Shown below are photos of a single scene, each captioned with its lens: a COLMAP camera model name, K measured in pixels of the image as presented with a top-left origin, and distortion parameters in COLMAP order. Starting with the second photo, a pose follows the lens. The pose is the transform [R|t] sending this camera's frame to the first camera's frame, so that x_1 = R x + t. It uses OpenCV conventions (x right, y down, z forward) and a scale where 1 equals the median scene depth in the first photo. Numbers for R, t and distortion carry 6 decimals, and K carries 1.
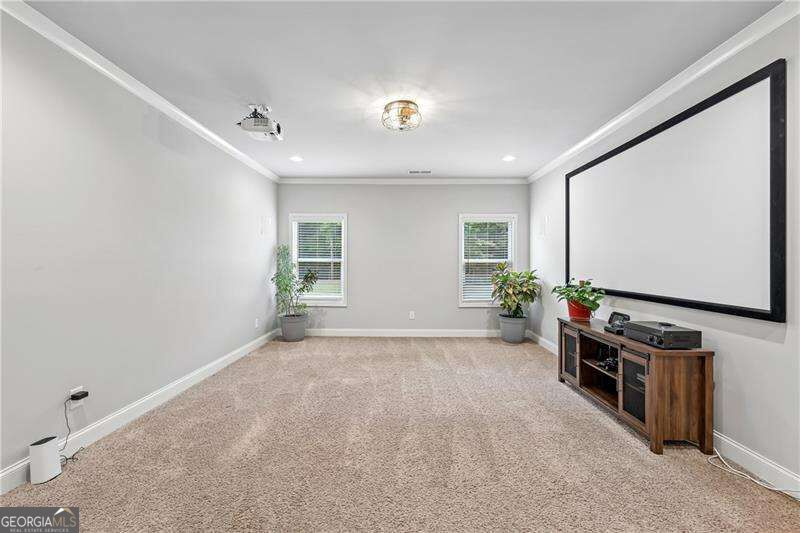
lens RADIAL K [[337.4, 0, 402.1], [0, 337.4, 259.4], [0, 0, 1]] dist [-0.000010, -0.000243]
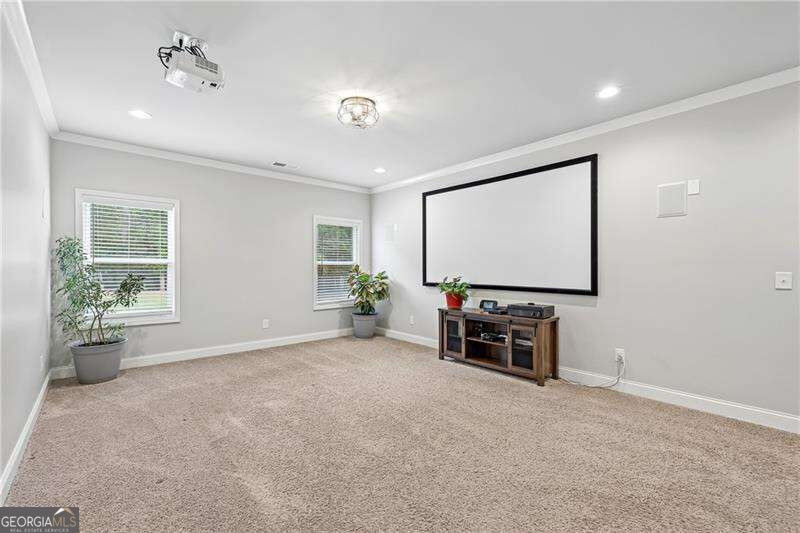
lens RADIAL K [[338.0, 0, 397.2], [0, 338.0, 264.1], [0, 0, 1]] dist [0.001955, 0.000049]
pose [[0.756830, 0.003374, 0.653603, -0.385762], [-0.005629, 0.999983, 0.001356, 0.006900], [-0.653587, -0.004705, 0.756836, 0.130354]]
